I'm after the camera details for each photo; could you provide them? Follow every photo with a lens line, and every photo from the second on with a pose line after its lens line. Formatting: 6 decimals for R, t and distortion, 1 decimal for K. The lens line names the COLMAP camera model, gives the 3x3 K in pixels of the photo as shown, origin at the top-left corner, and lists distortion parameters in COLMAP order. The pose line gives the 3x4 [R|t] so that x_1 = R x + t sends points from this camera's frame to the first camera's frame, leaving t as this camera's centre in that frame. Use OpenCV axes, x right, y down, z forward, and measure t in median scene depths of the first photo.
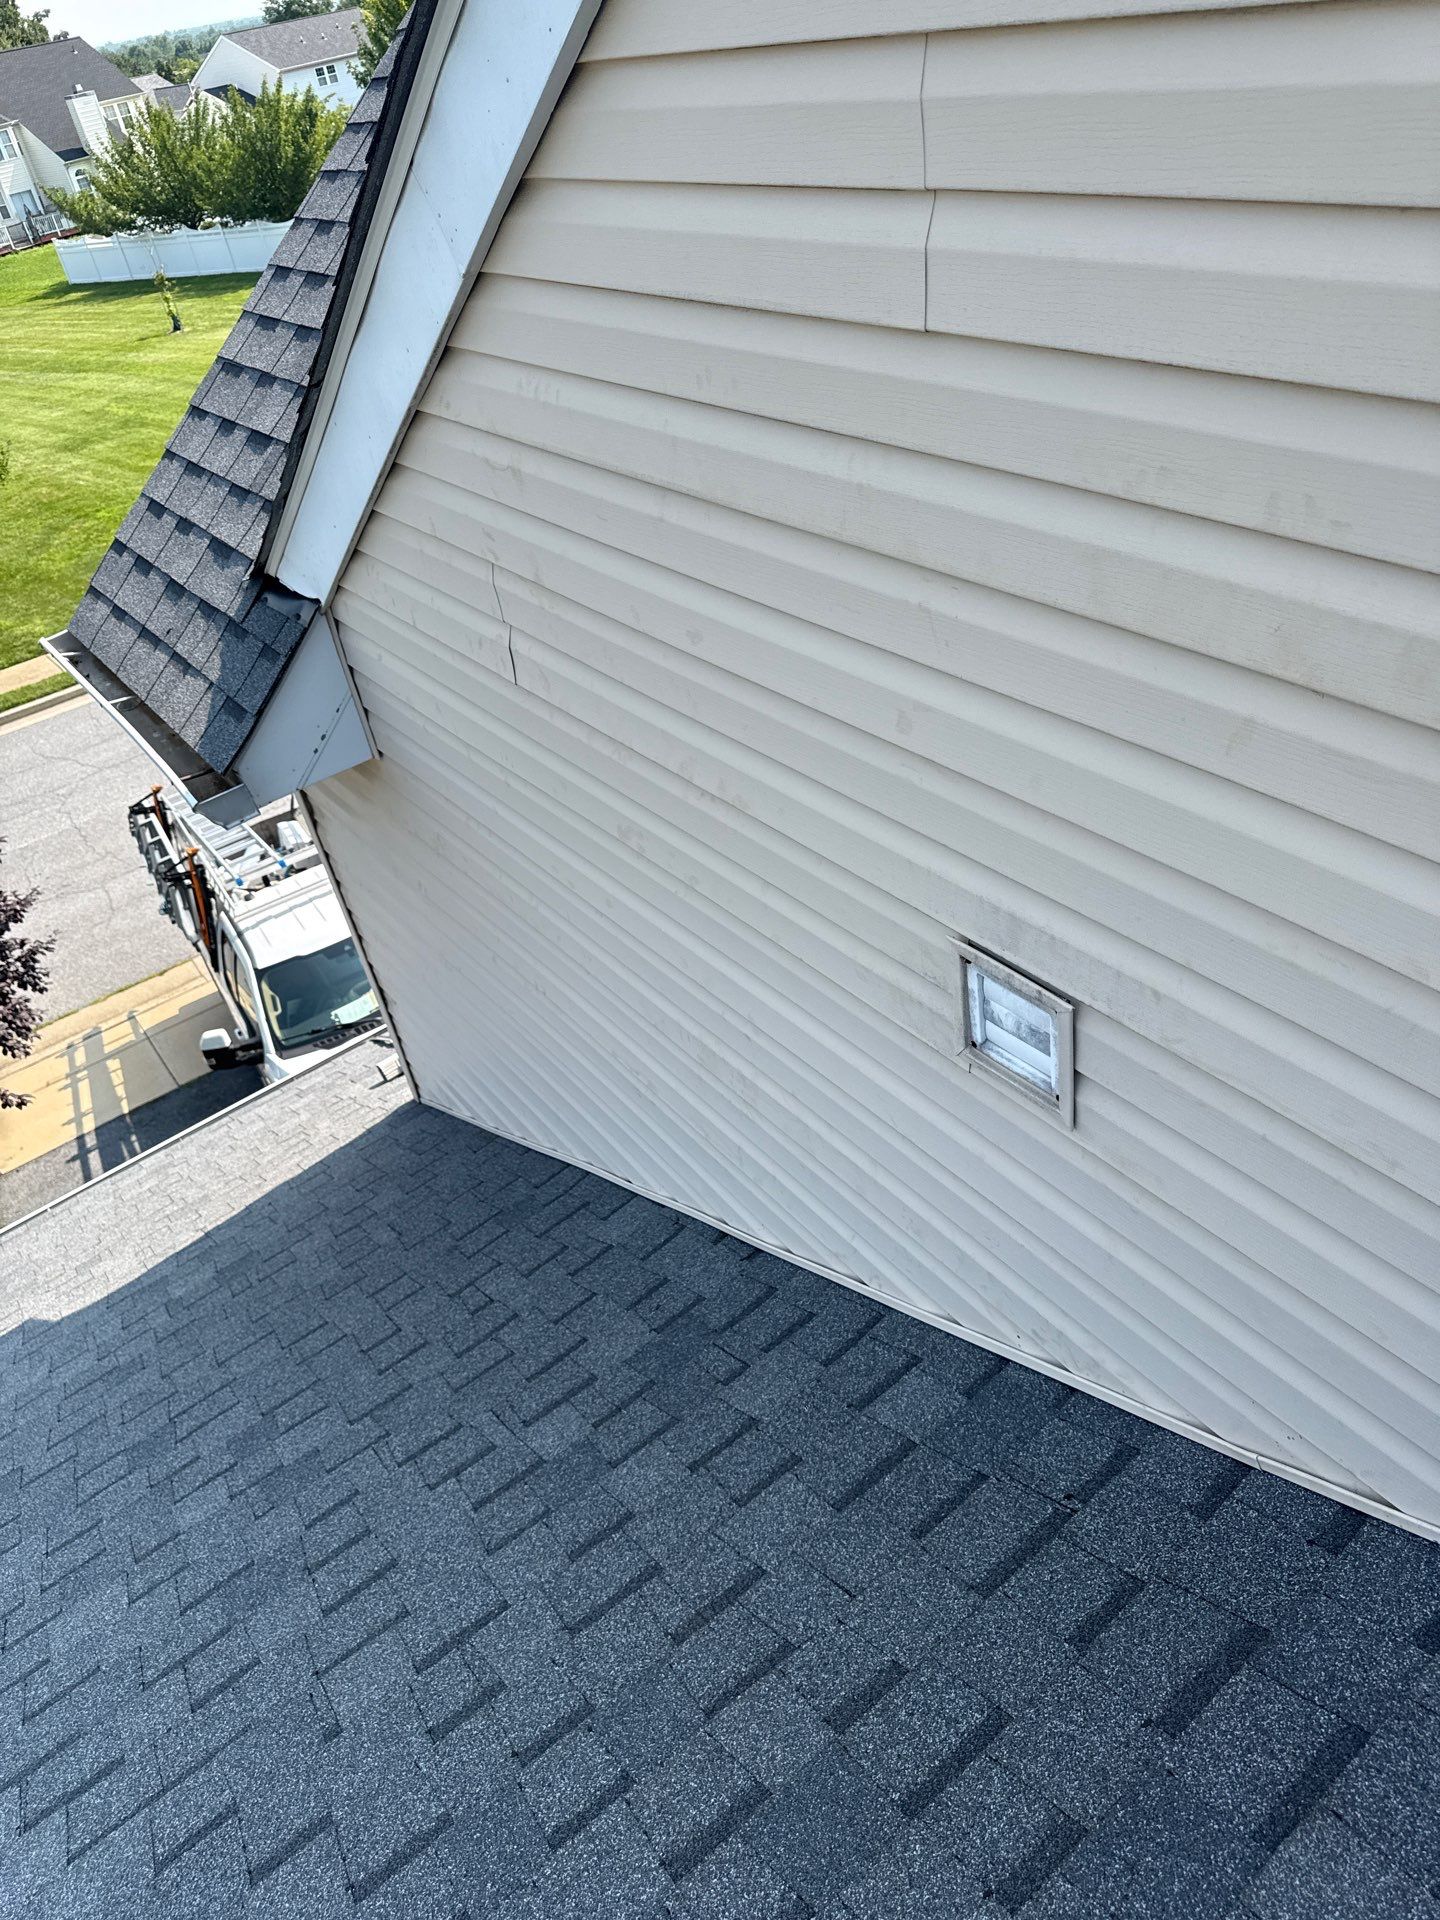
lens RADIAL K [[1424.0, 0, 720.0], [0, 1424.0, 960.0], [0, 0, 1]] dist [0.000786, -0.007209]
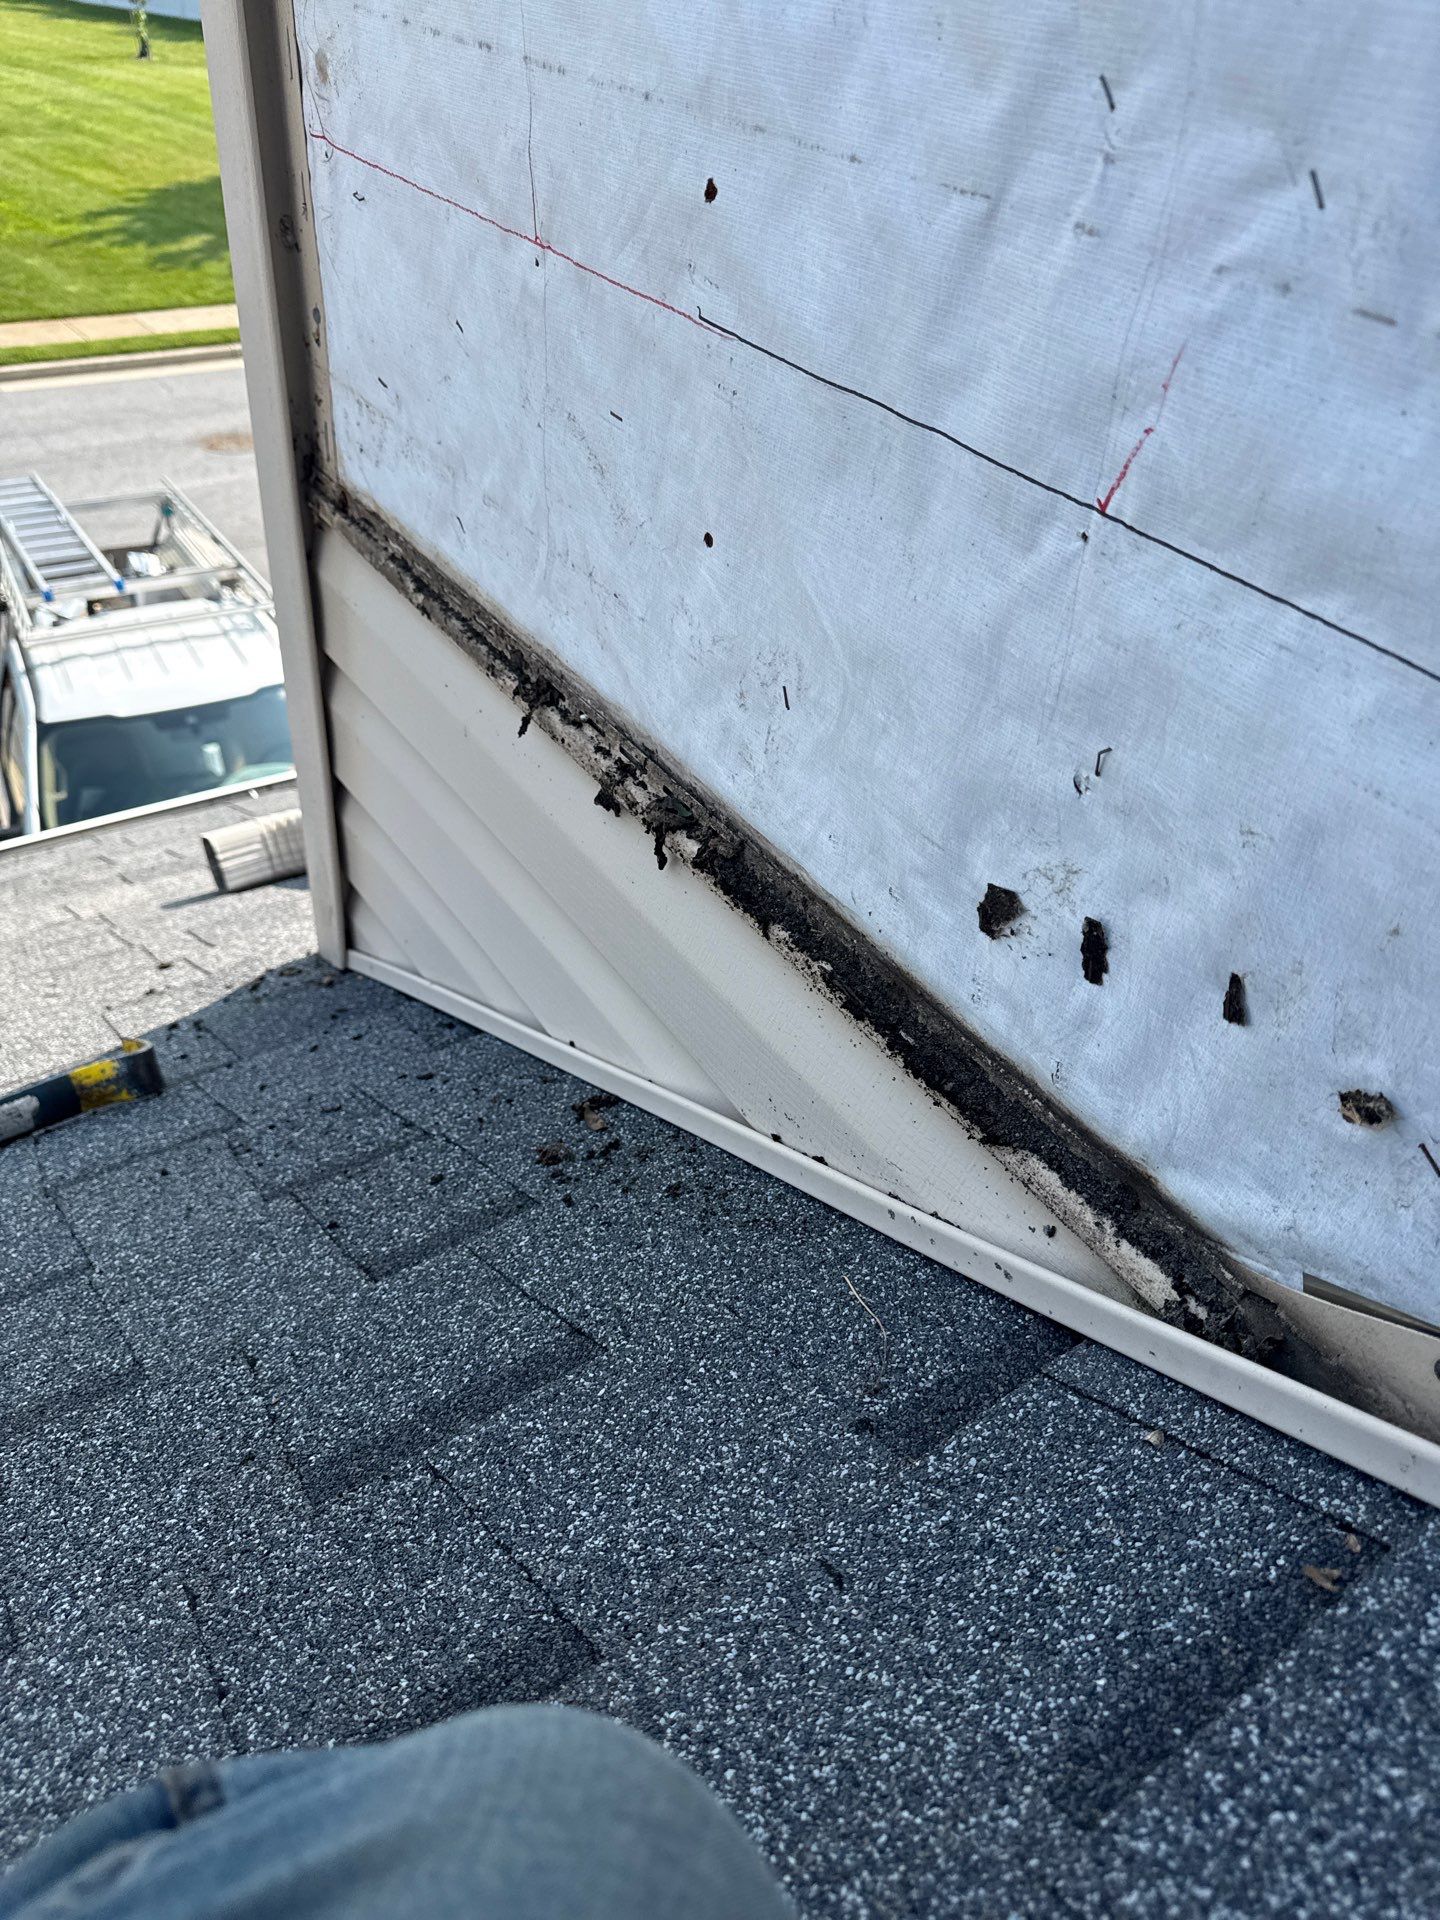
lens RADIAL K [[1424.0, 0, 720.0], [0, 1424.0, 960.0], [0, 0, 1]] dist [0.000786, -0.007209]
pose [[0.972157, 0.207572, 0.108743, -0.151154], [-0.210505, 0.977460, 0.016101, 0.069374], [-0.102950, -0.038544, 0.993939, 0.641460]]
